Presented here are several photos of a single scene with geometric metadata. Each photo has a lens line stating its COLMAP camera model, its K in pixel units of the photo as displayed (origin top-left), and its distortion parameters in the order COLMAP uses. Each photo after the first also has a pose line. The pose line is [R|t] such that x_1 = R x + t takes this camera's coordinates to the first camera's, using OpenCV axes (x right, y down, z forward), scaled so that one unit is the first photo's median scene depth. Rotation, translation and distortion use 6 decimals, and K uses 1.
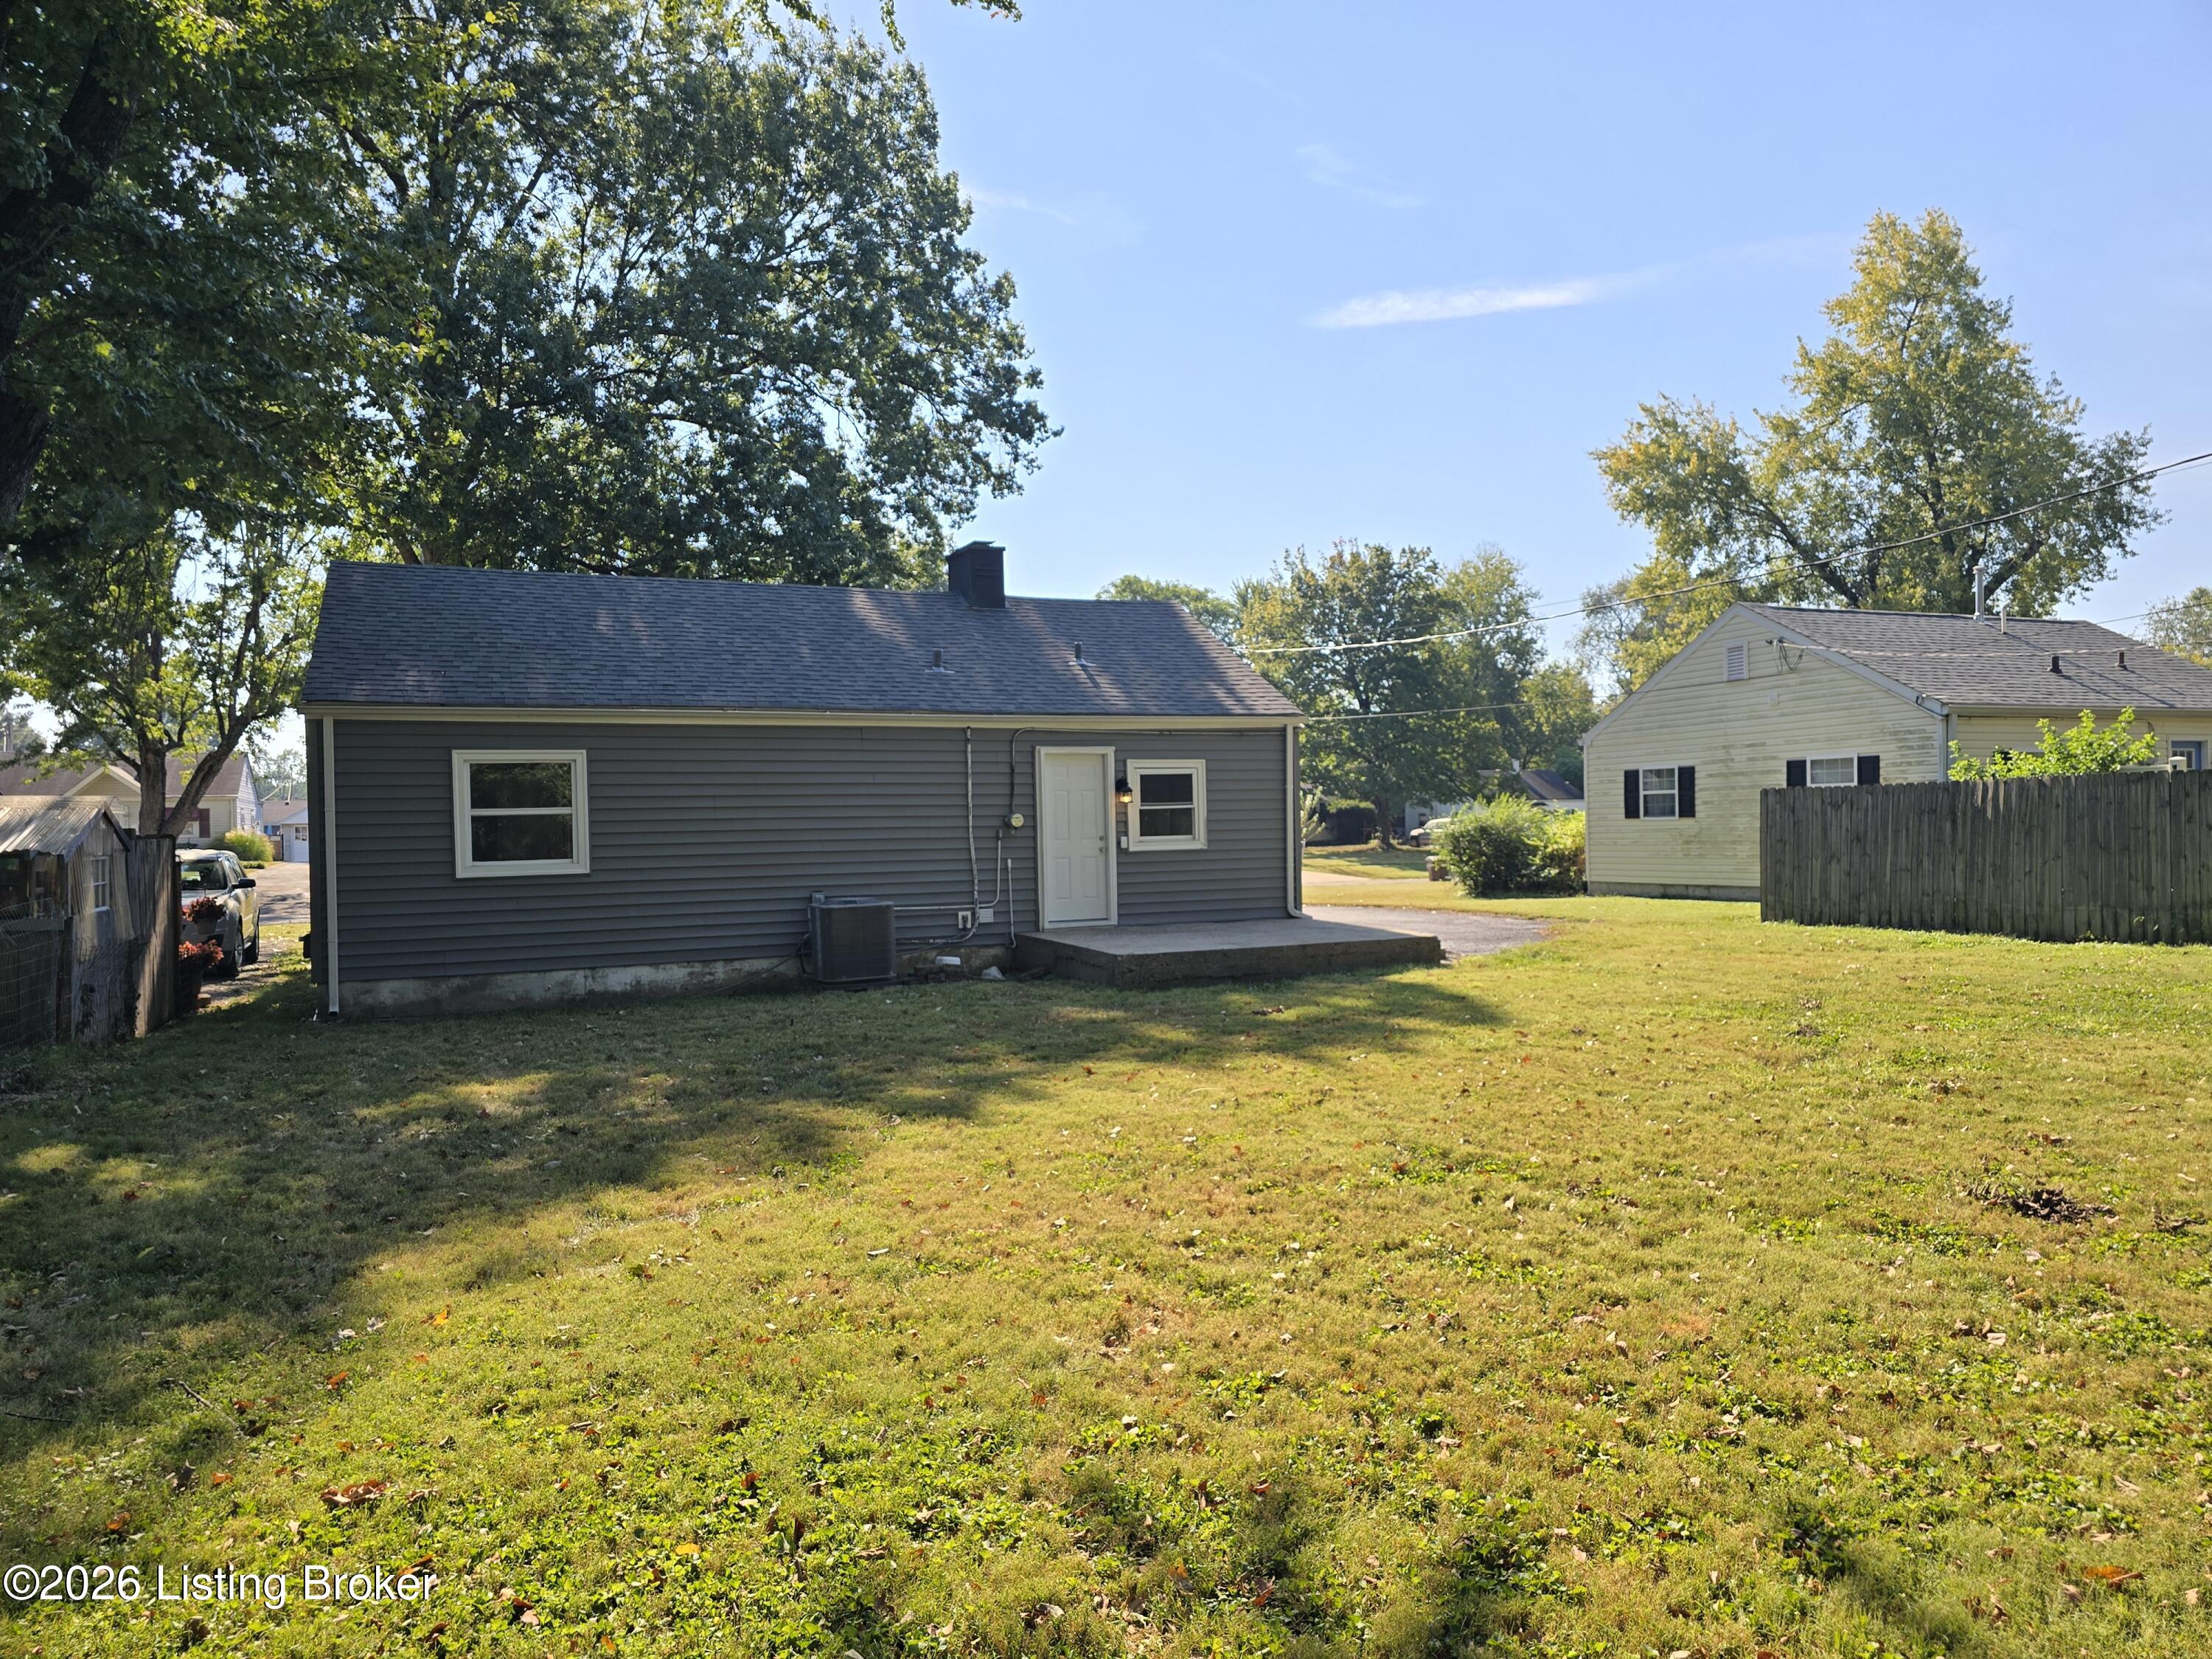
lens RADIAL K [[1475.6, 0, 1103.7], [0, 1475.6, 831.2], [0, 0, 1]] dist [0.043648, -0.007544]
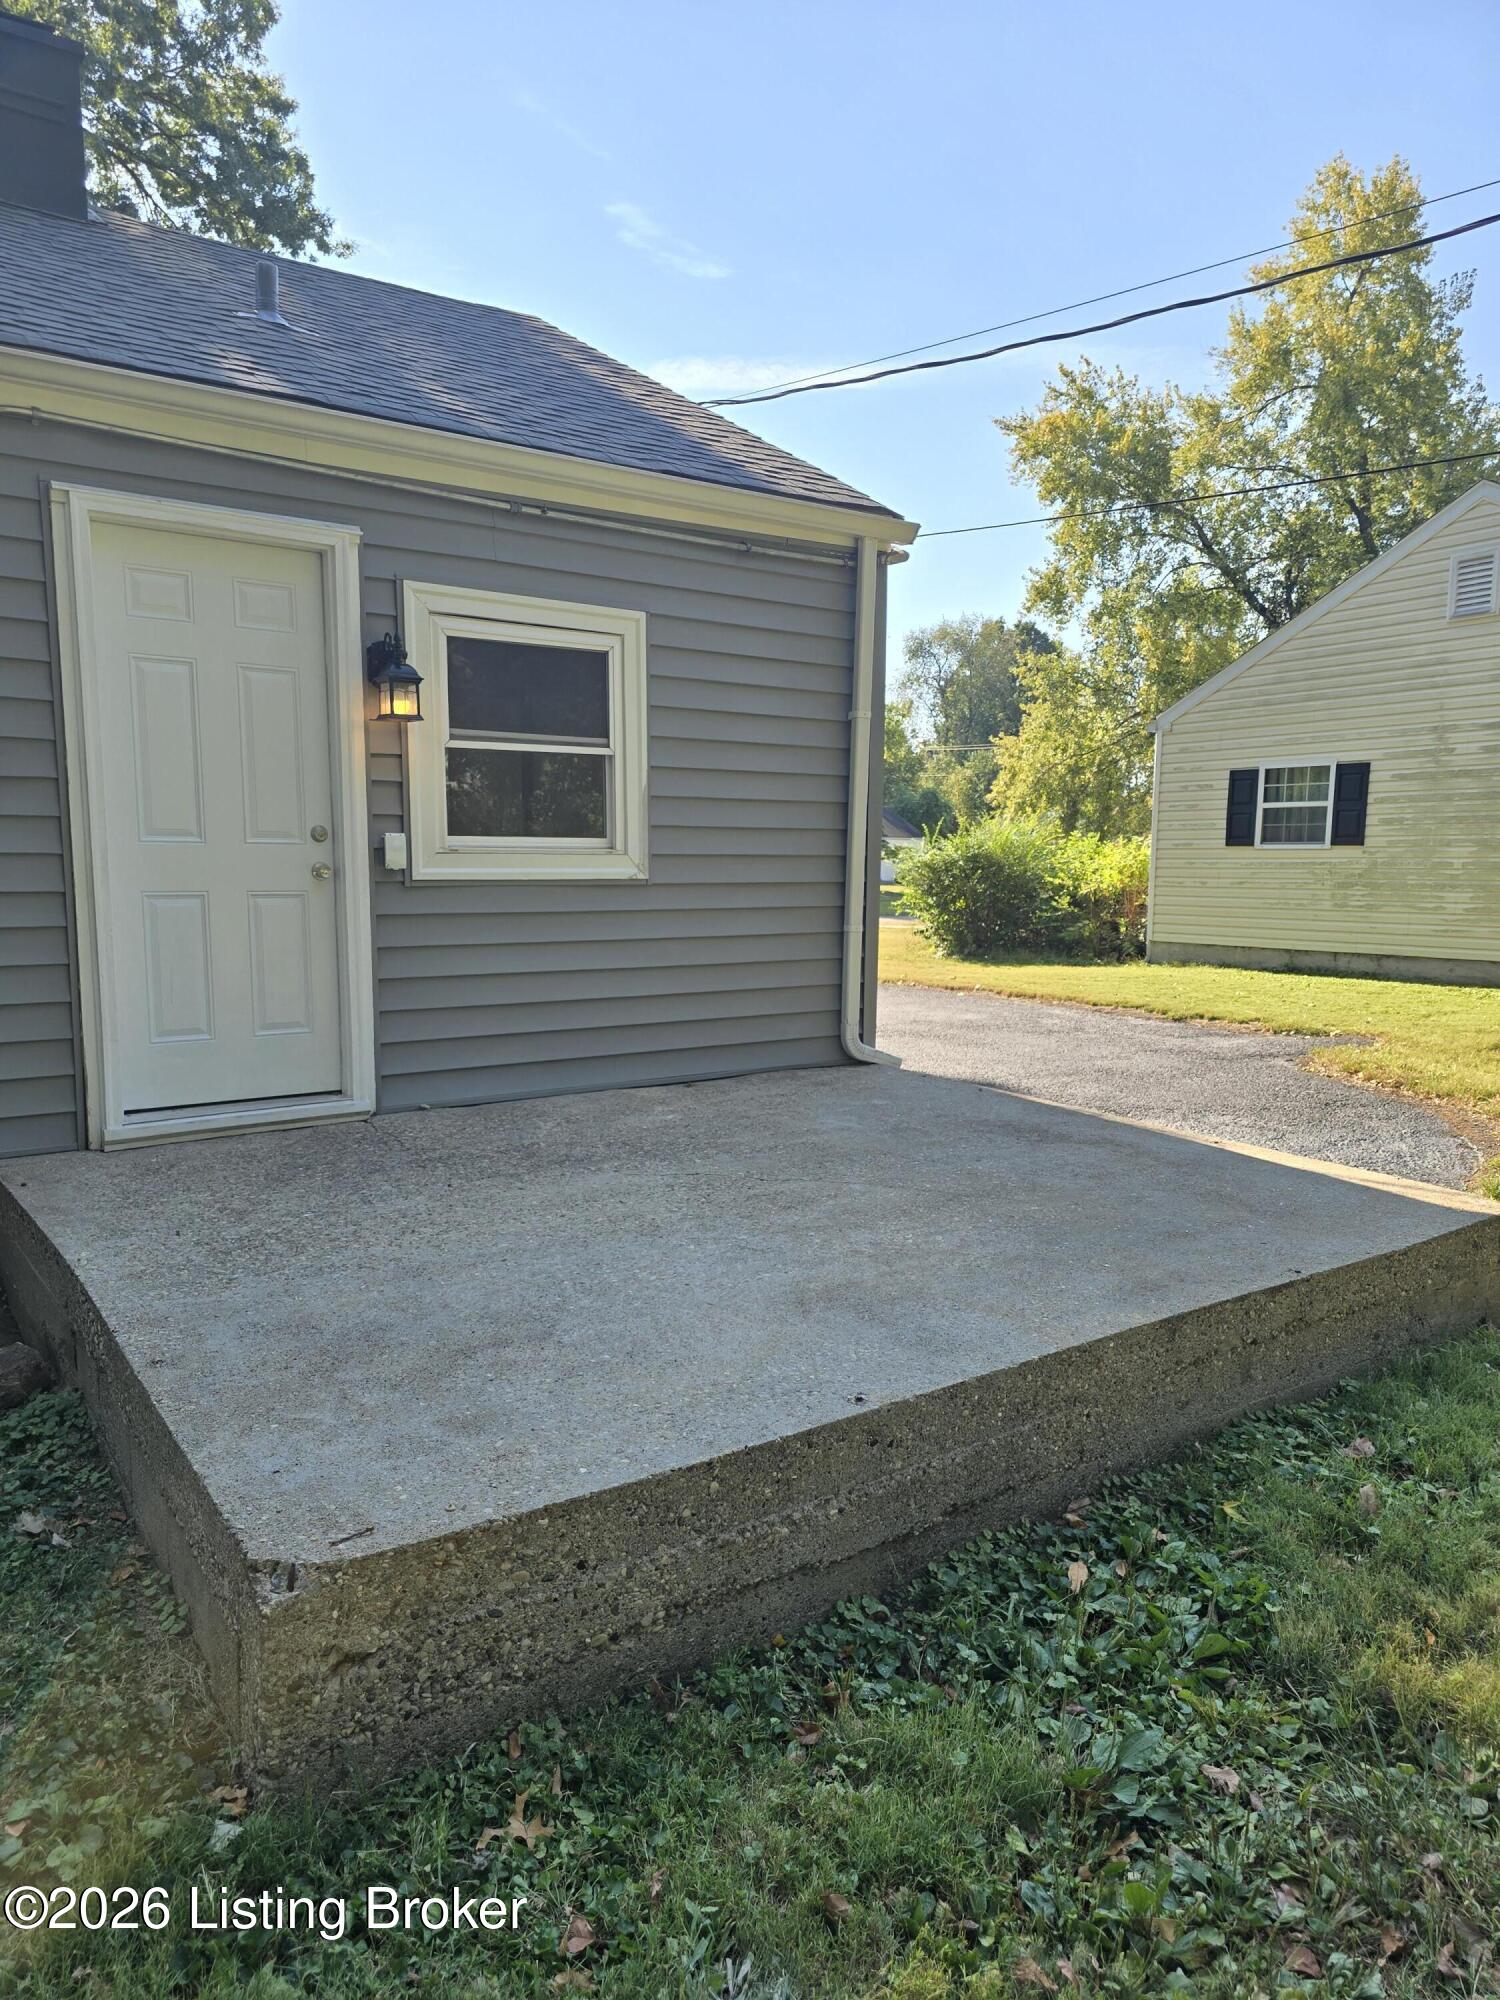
lens RADIAL K [[1334.2, 0, 736.1], [0, 1334.2, 1012.0], [0, 0, 1]] dist [0.043648, -0.007544]
pose [[0.974861, 0.001948, 0.222807, 0.014788], [-0.026500, 0.993878, 0.107255, 0.006448], [-0.221234, -0.110463, 0.968944, 0.494790]]
